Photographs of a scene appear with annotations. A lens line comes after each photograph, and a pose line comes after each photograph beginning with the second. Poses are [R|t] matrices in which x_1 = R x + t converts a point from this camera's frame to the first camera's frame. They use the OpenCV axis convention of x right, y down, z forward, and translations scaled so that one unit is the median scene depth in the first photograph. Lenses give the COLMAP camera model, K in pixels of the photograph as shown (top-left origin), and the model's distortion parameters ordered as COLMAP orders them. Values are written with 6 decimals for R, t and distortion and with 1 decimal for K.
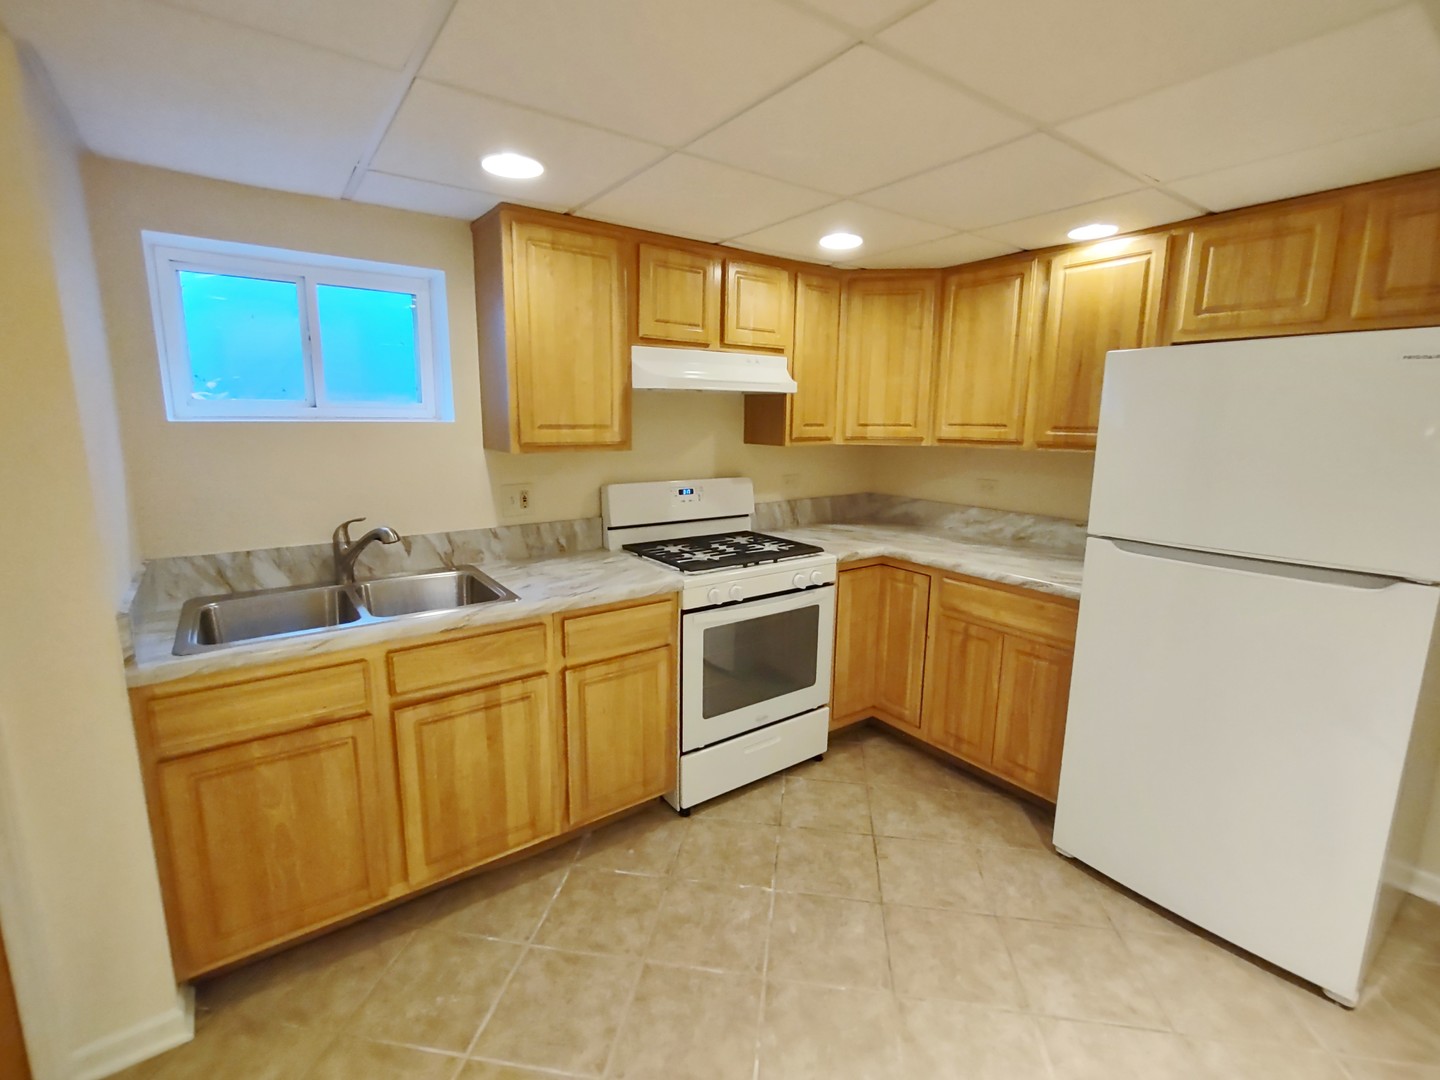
lens RADIAL K [[652.7, 0, 710.8], [0, 652.7, 535.8], [0, 0, 1]] dist [-0.002966, 0.001061]
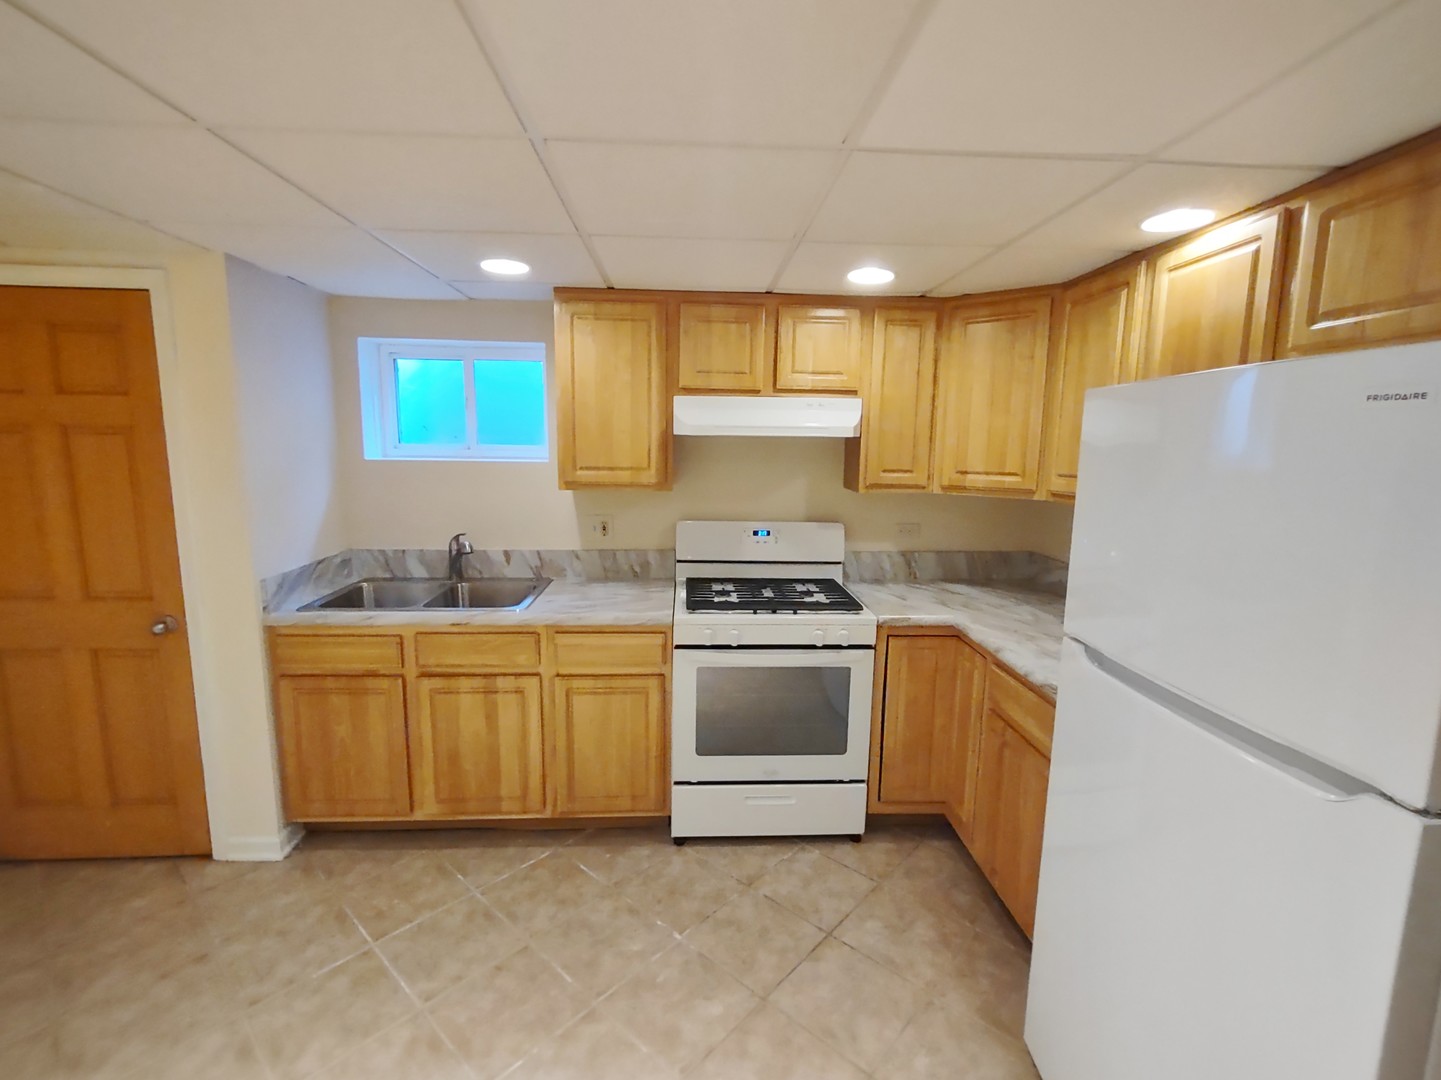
lens RADIAL K [[653.1, 0, 713.0], [0, 653.1, 537.5], [0, 0, 1]] dist [-0.002966, 0.001061]
pose [[0.838592, 0.082796, -0.538431, 0.573773], [-0.105124, 0.994400, -0.010816, -0.053745], [0.534521, 0.065672, 0.842600, 0.136932]]
